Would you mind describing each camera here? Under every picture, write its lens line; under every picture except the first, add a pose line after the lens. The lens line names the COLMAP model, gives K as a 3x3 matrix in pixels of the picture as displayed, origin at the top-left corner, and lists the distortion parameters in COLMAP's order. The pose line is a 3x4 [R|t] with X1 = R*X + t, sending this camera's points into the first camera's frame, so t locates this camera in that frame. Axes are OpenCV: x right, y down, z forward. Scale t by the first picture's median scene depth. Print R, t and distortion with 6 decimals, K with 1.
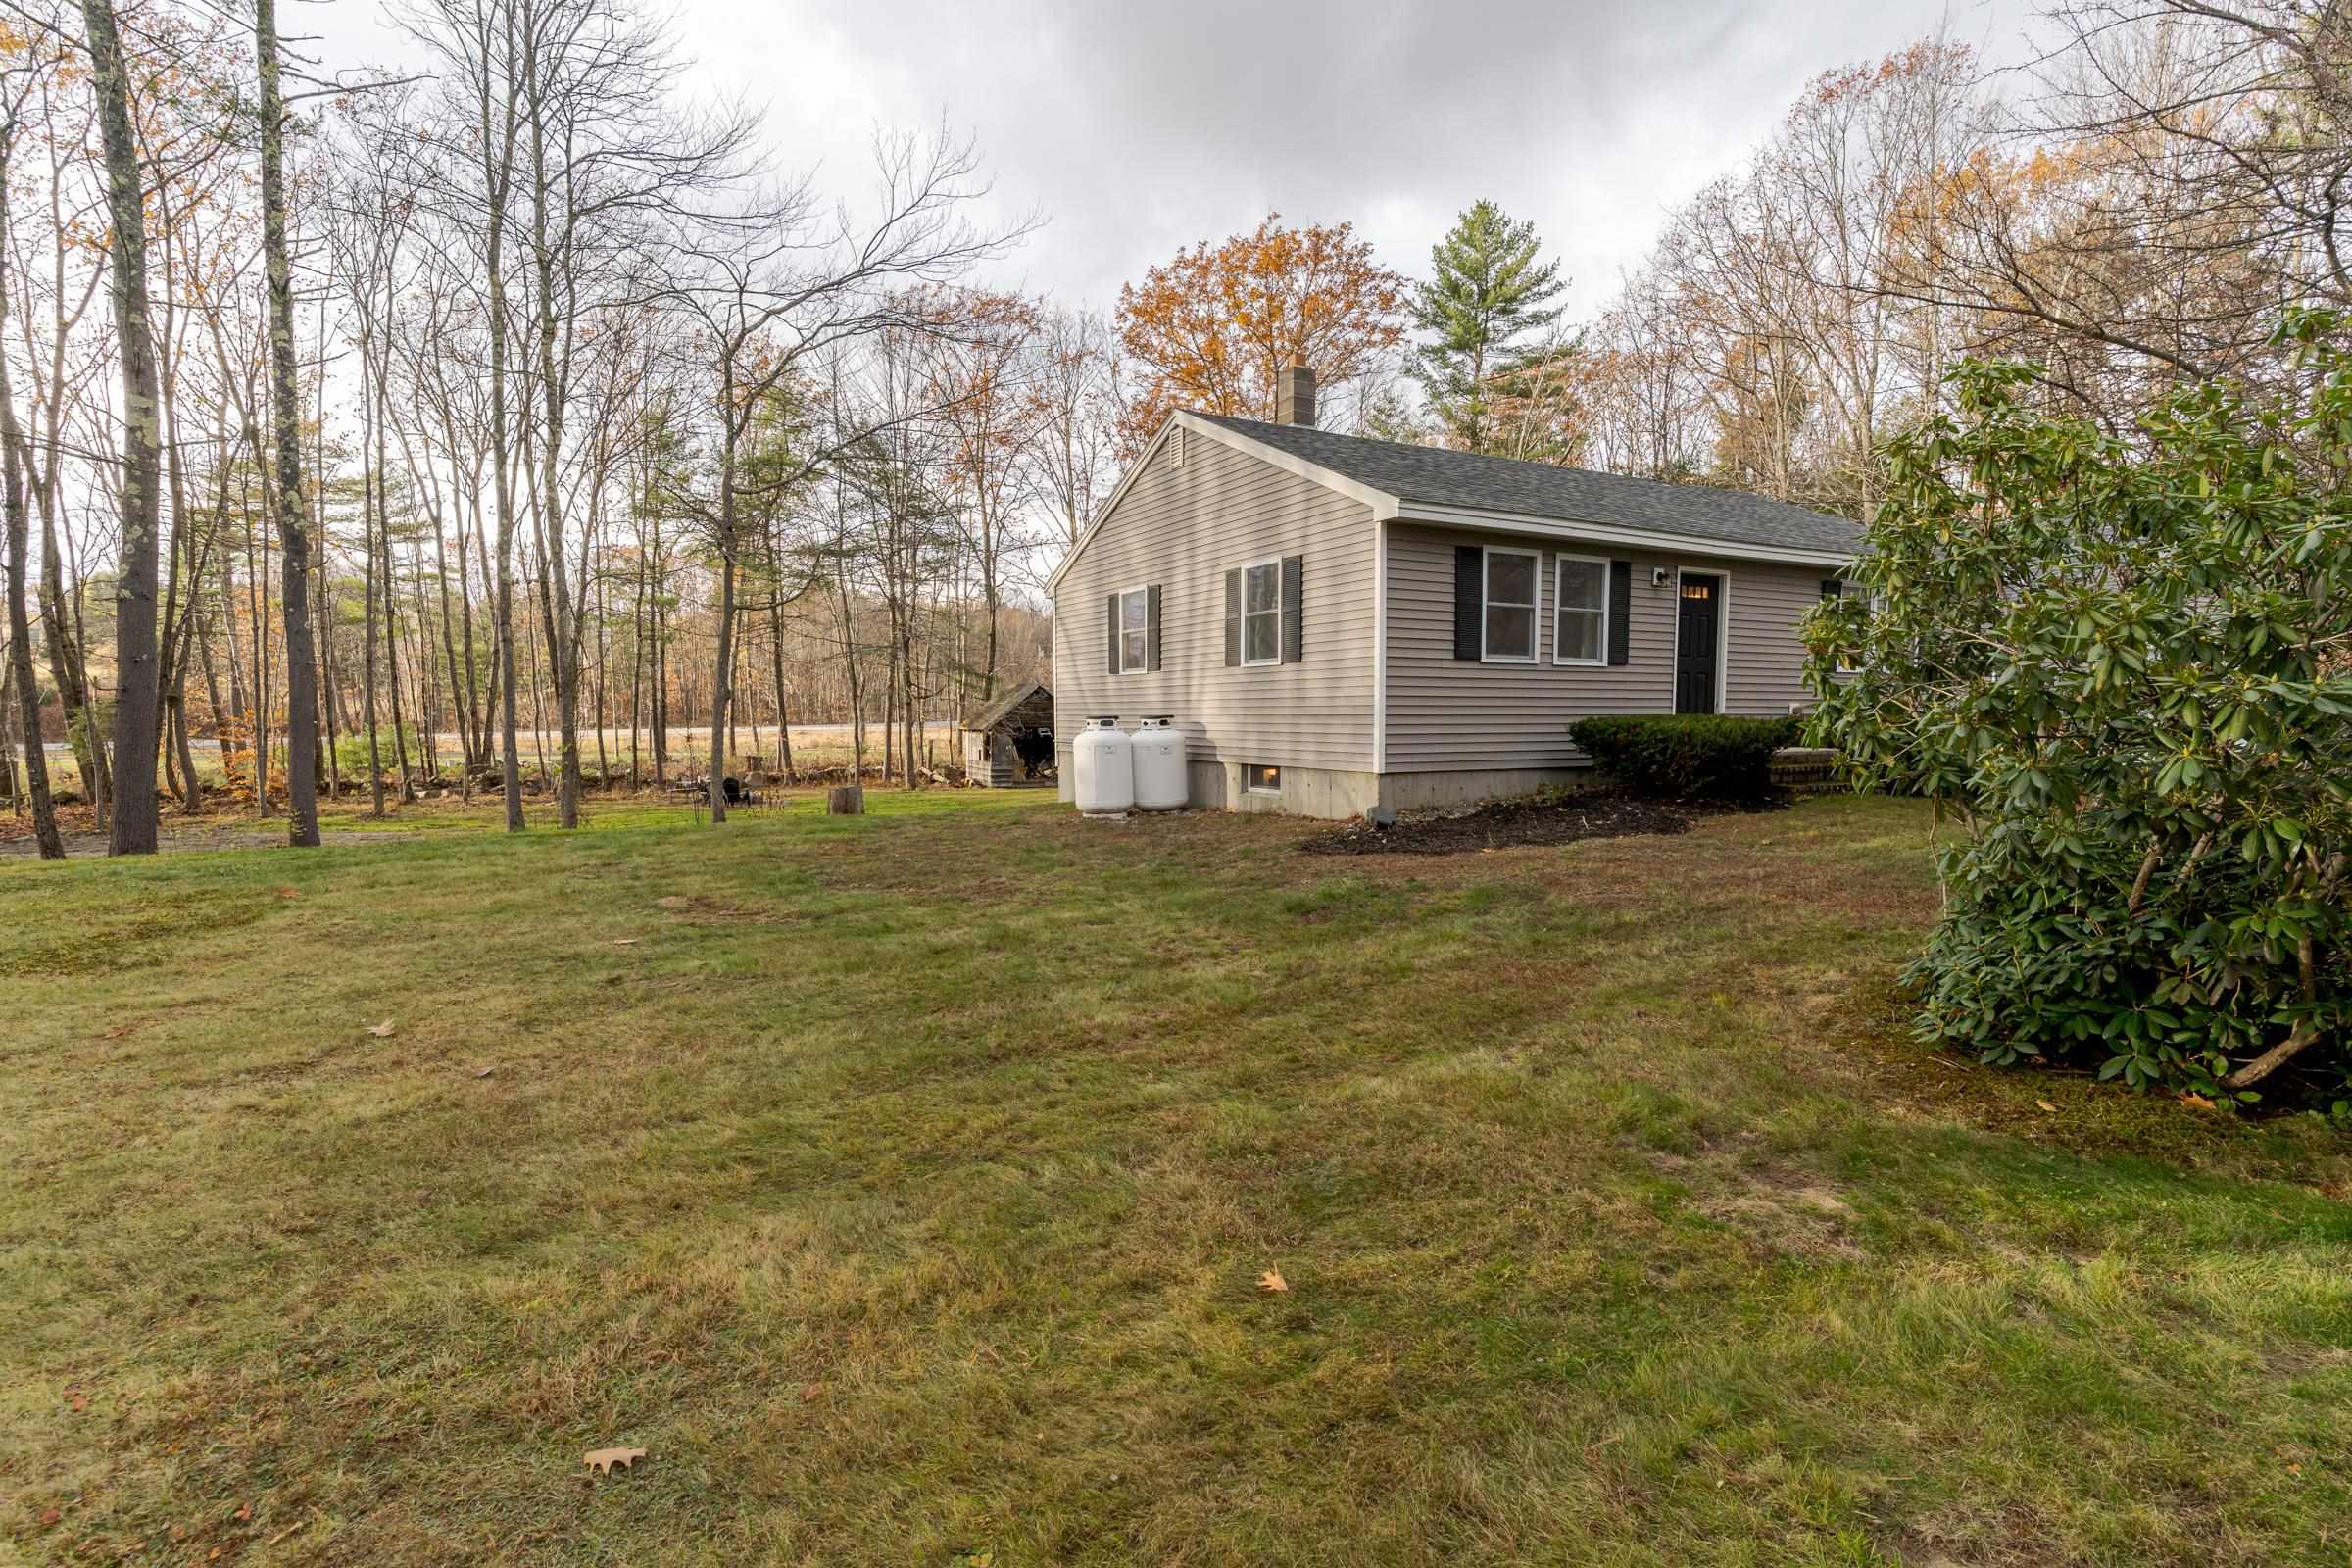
lens RADIAL K [[1221.6, 0, 1193.2], [0, 1221.6, 769.6], [0, 0, 1]] dist [0.000429, 0.000412]
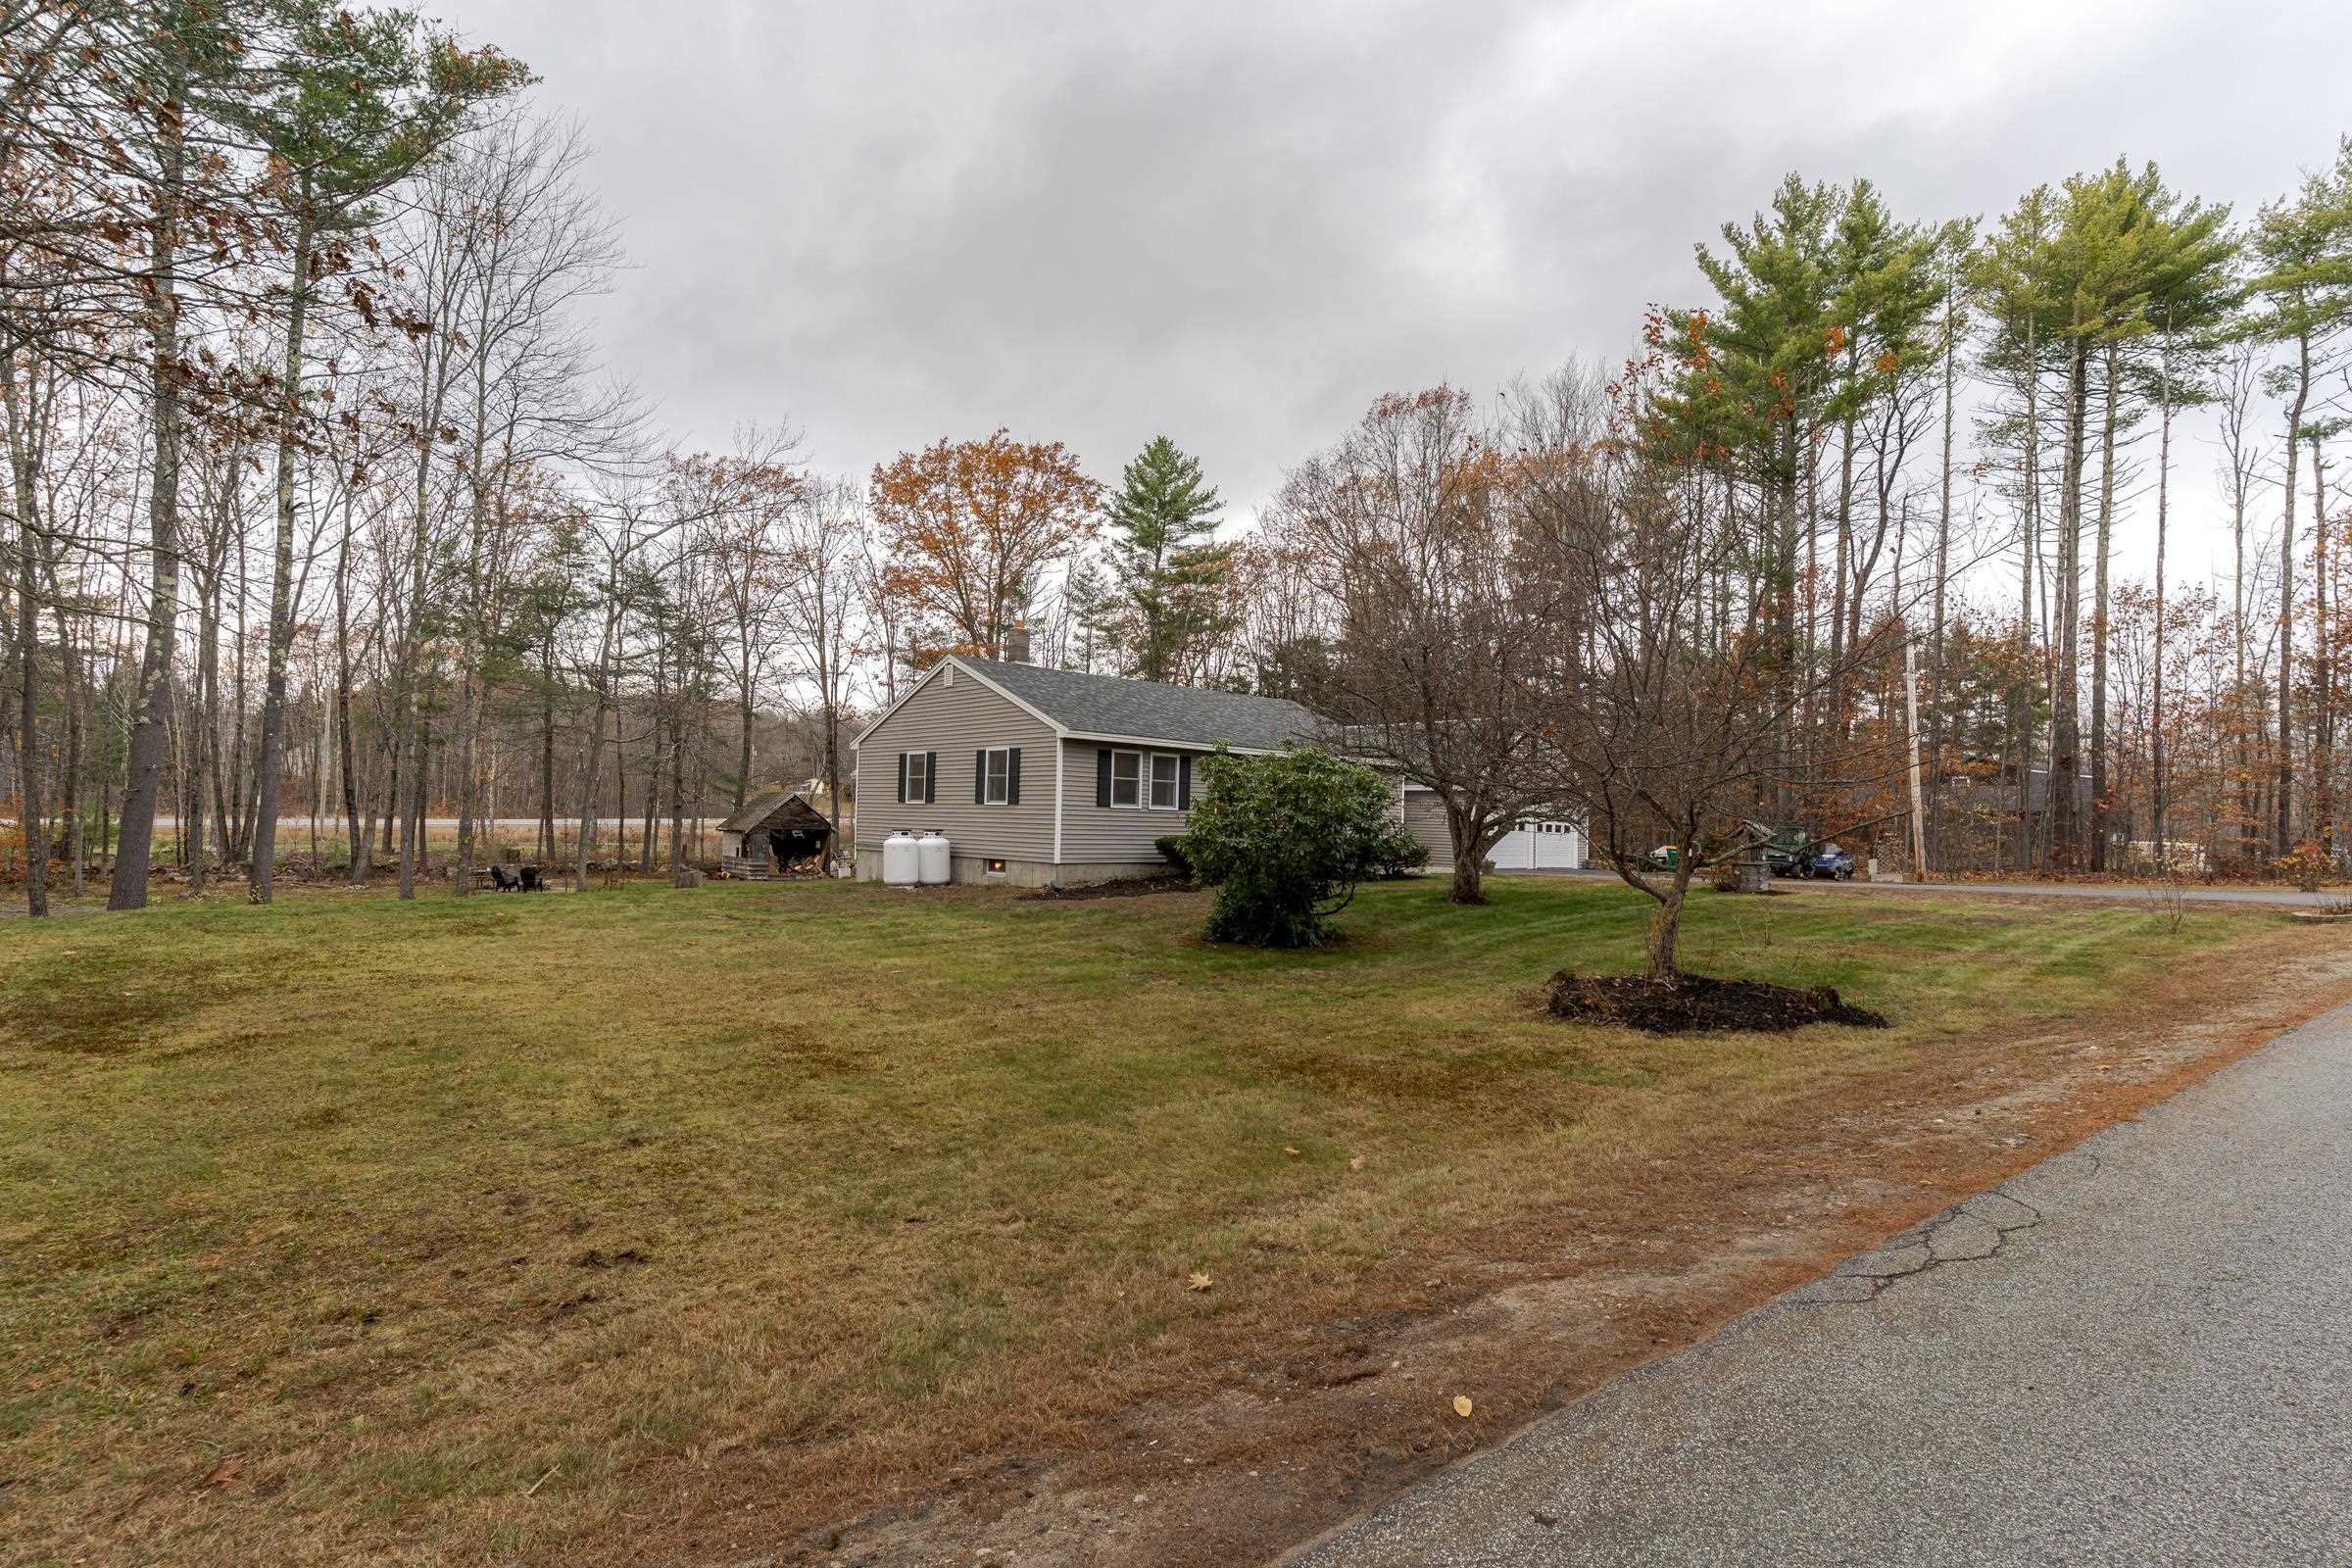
lens RADIAL K [[1127.9, 0, 1179.2], [0, 1127.9, 764.6], [0, 0, 1]] dist [0.002090, -0.000455]
pose [[0.972153, 0.034995, 0.231718, -0.016158], [-0.013217, 0.995401, -0.094878, 0.002763], [-0.233972, 0.089174, 0.968145, -0.160224]]
